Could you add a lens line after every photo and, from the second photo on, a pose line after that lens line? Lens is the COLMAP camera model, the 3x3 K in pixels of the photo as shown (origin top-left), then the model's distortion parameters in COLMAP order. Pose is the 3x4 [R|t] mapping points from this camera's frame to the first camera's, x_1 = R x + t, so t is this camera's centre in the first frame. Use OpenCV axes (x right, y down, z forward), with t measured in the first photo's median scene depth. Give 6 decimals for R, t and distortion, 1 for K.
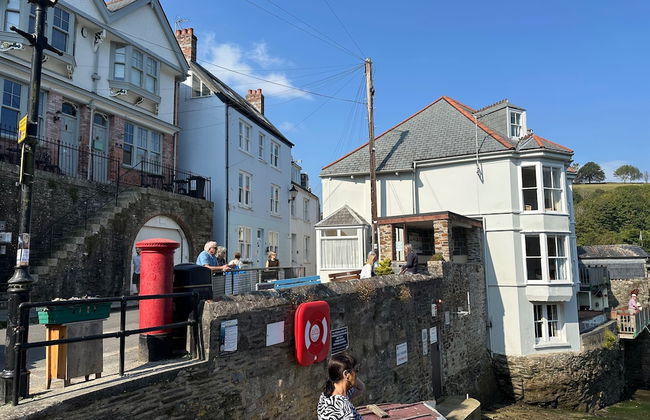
lens RADIAL K [[468.2, 0, 325.0], [0, 468.2, 221.4], [0, 0, 1]] dist [0.182234, -0.108266]
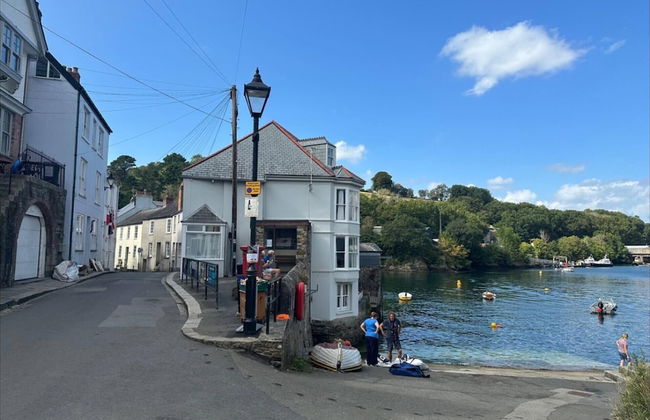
lens RADIAL K [[468.2, 0, 325.0], [0, 468.2, 221.4], [0, 0, 1]] dist [0.182234, -0.108266]
pose [[0.853961, 0.058289, 0.517063, -0.326398], [-0.072190, 0.997368, 0.006792, -0.023407], [-0.515306, -0.043127, 0.855921, -0.171057]]
